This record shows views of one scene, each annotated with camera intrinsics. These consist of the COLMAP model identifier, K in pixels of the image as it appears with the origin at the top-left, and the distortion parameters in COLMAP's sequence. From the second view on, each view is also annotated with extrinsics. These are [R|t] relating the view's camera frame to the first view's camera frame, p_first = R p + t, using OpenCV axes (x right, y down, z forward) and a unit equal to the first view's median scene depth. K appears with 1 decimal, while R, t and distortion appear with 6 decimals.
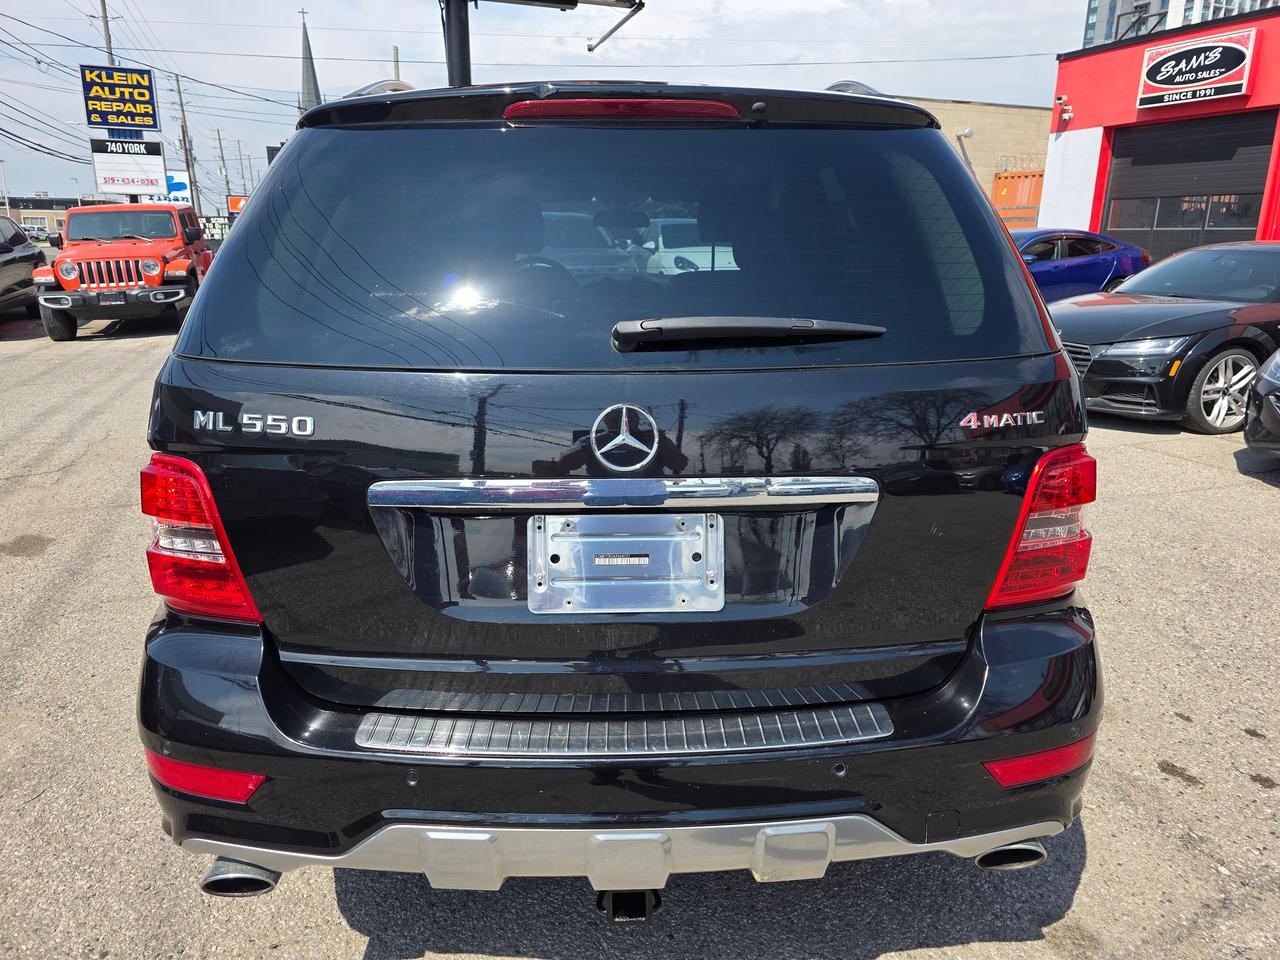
lens RADIAL K [[880.6, 0, 640.0], [0, 880.6, 480.0], [0, 0, 1]] dist [0.053225, -0.051665]
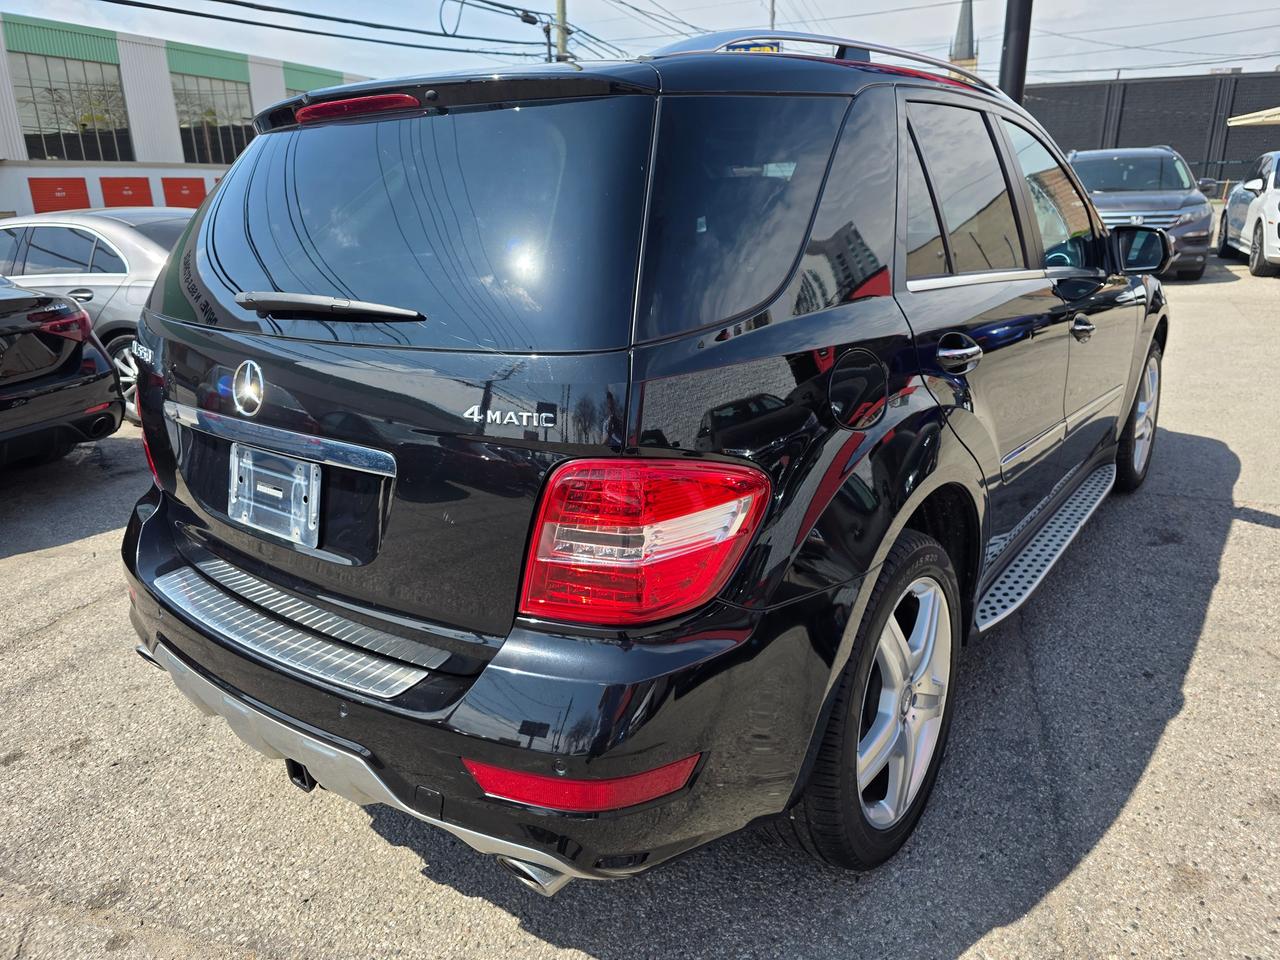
lens RADIAL K [[880.0, 0, 614.0], [0, 880.0, 478.6], [0, 0, 1]] dist [-0.002022, -0.002404]
pose [[0.763562, 0.174873, -0.621605, 0.723556], [-0.138986, 0.984577, 0.106259, -0.078924], [0.630600, 0.005259, 0.776091, 0.238997]]
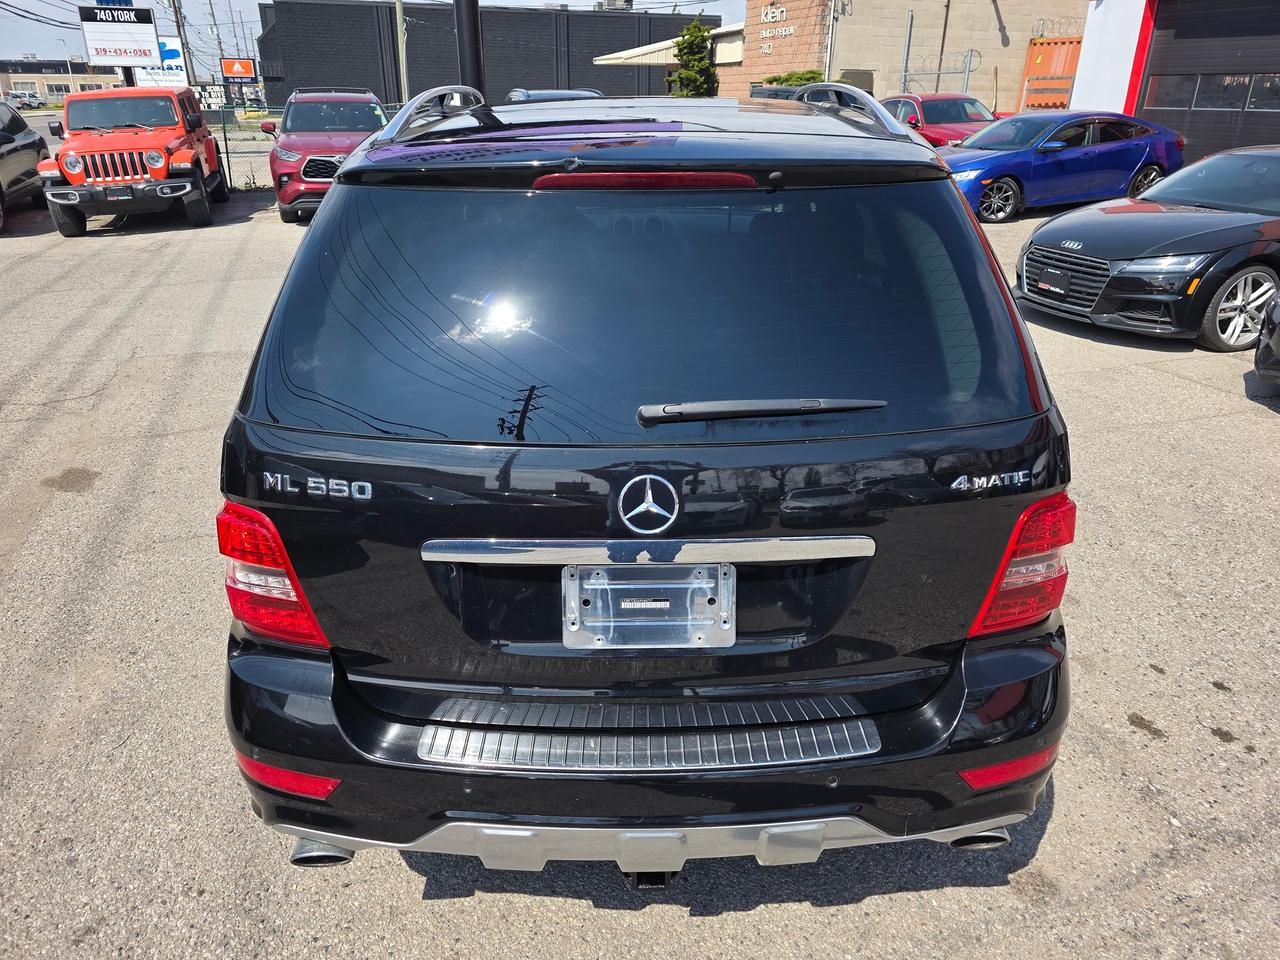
lens RADIAL K [[876.9, 0, 638.1], [0, 876.9, 481.4], [0, 0, 1]] dist [0.060971, -0.058824]
pose [[0.999880, 0.001608, -0.015400, -0.008575], [0.000634, 0.989499, 0.144537, -0.151475], [0.015471, -0.144530, 0.989380, -0.062800]]
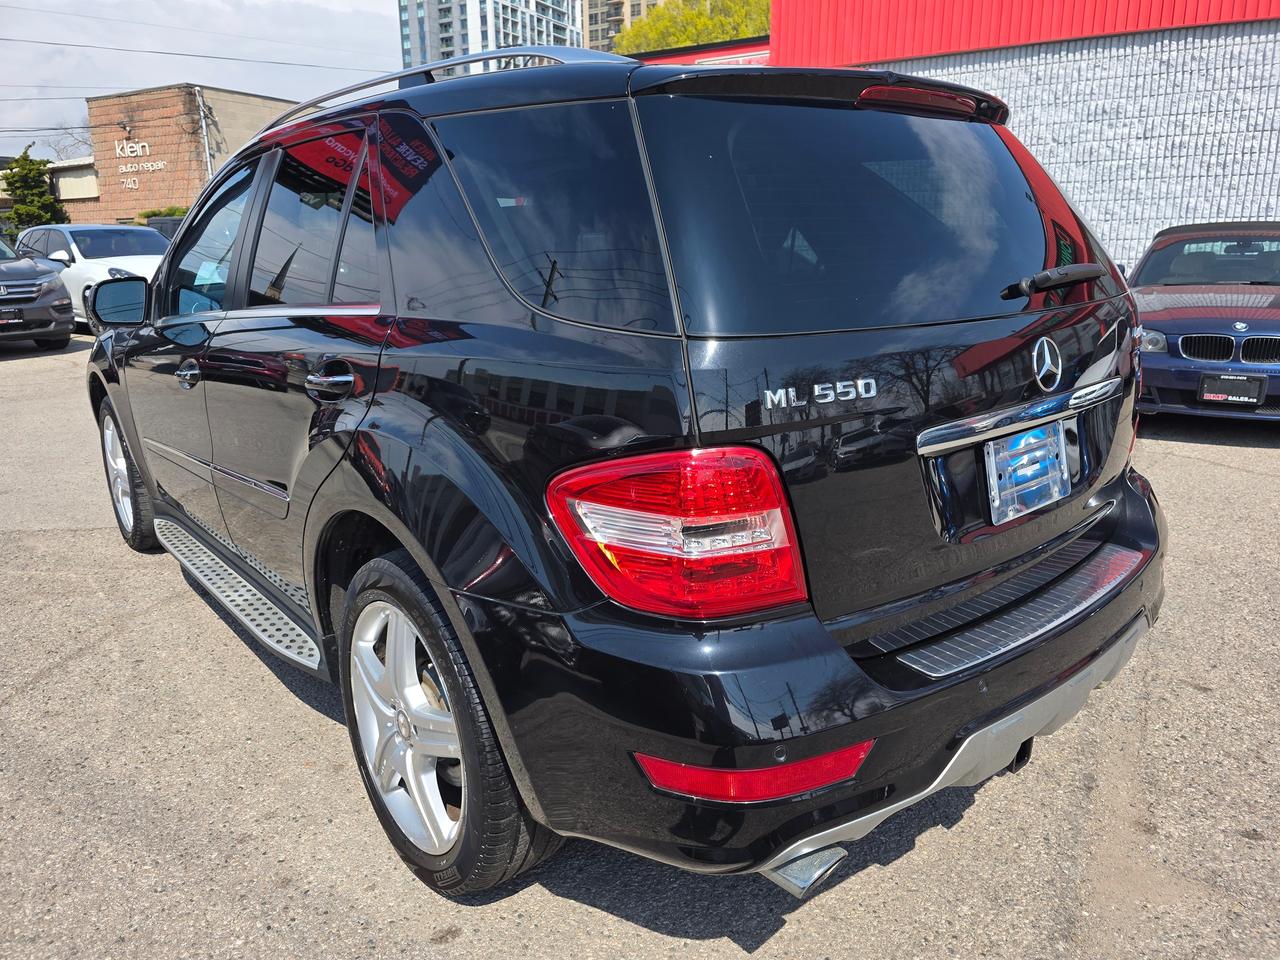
lens RADIAL K [[880.6, 0, 640.0], [0, 880.6, 480.0], [0, 0, 1]] dist [0.053225, -0.051665]
pose [[0.770488, -0.179301, 0.611719, -0.797033], [0.185908, 0.981114, 0.053416, -0.039556], [-0.609744, 0.072567, 0.789270, 0.232136]]
